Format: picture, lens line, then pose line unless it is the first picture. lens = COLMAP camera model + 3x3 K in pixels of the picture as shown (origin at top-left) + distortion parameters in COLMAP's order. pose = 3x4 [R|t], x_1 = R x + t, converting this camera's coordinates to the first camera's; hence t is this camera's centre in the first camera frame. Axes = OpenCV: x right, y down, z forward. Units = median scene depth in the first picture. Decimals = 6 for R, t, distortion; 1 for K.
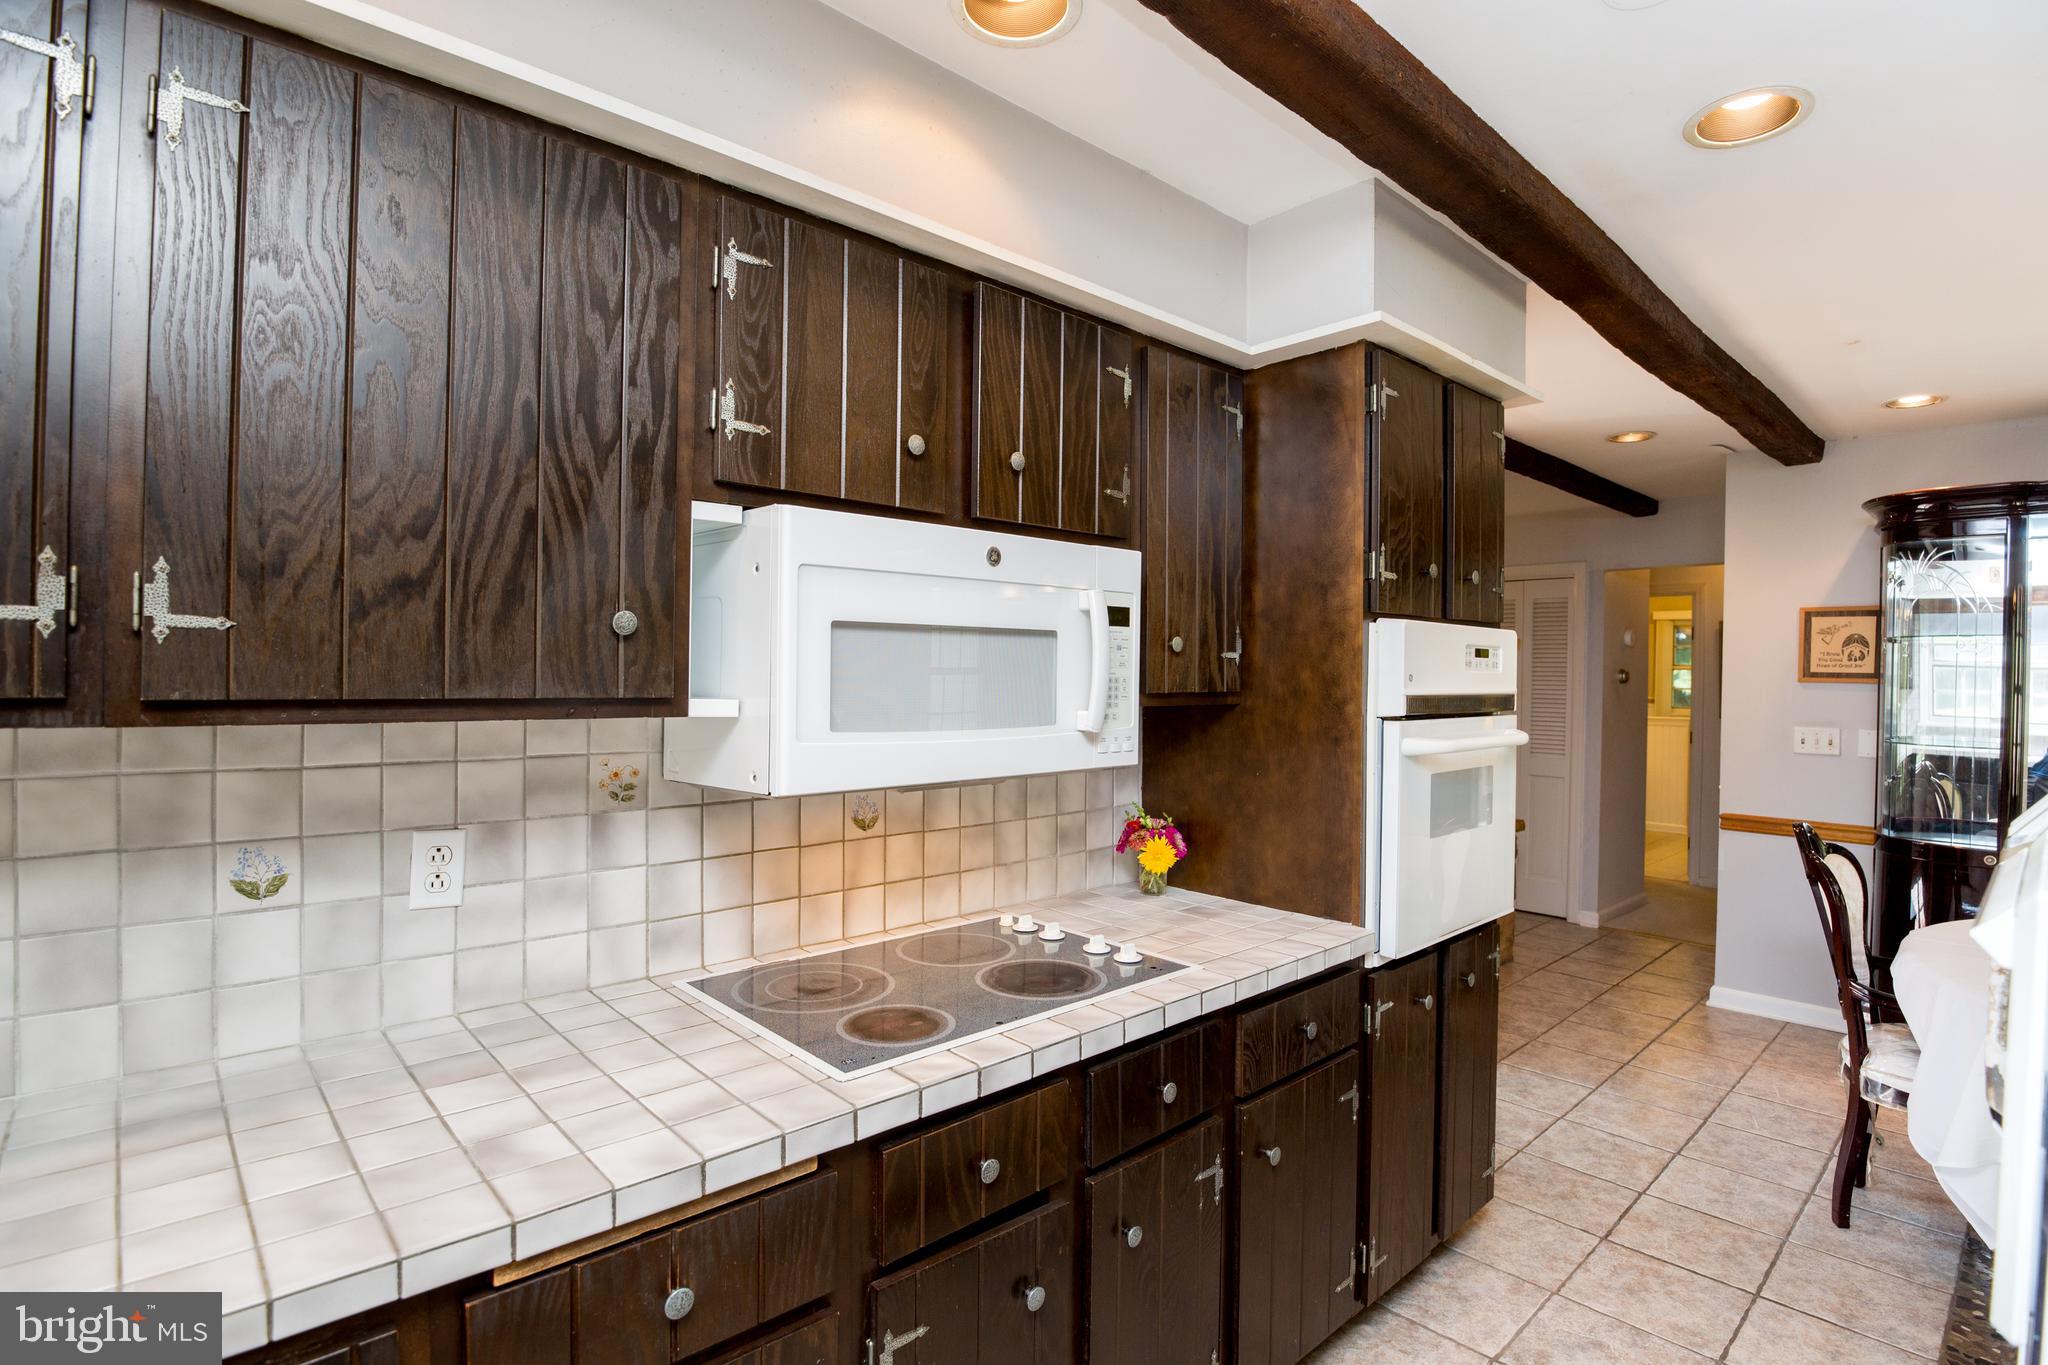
lens RADIAL K [[994.6, 0, 1038.8], [0, 994.6, 680.9], [0, 0, 1]] dist [-0.028755, -0.001157]
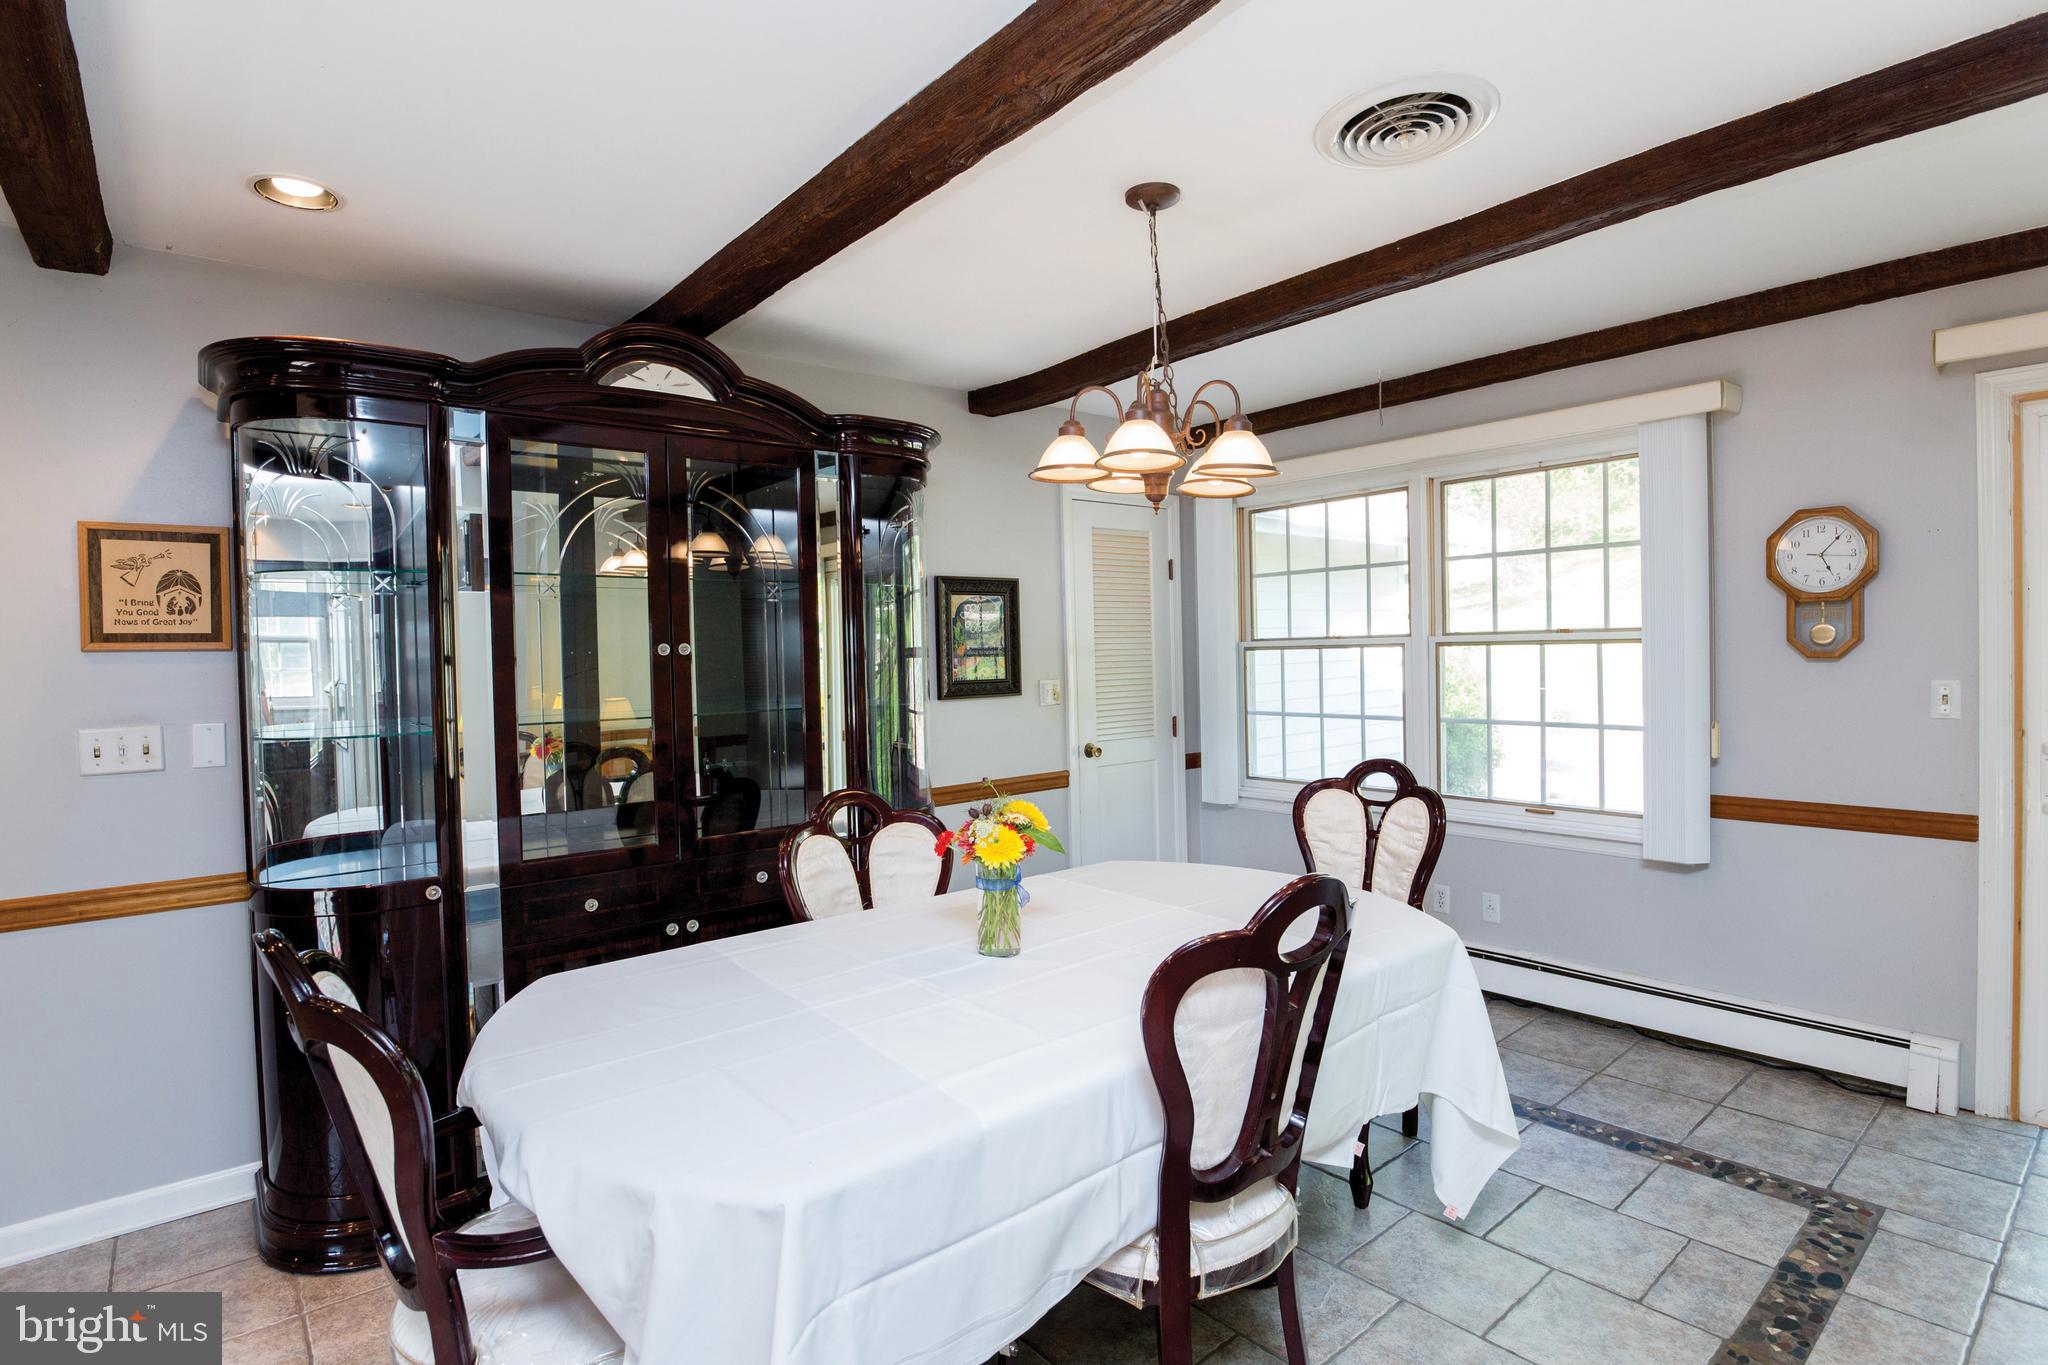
lens RADIAL K [[994.6, 0, 1028.9], [0, 994.6, 683.1], [0, 0, 1]] dist [-0.028755, -0.001157]
pose [[0.071169, -0.037887, 0.996744, 0.256673], [0.037394, 0.998677, 0.035291, 0.021364], [-0.996763, 0.034760, 0.072492, 0.414682]]
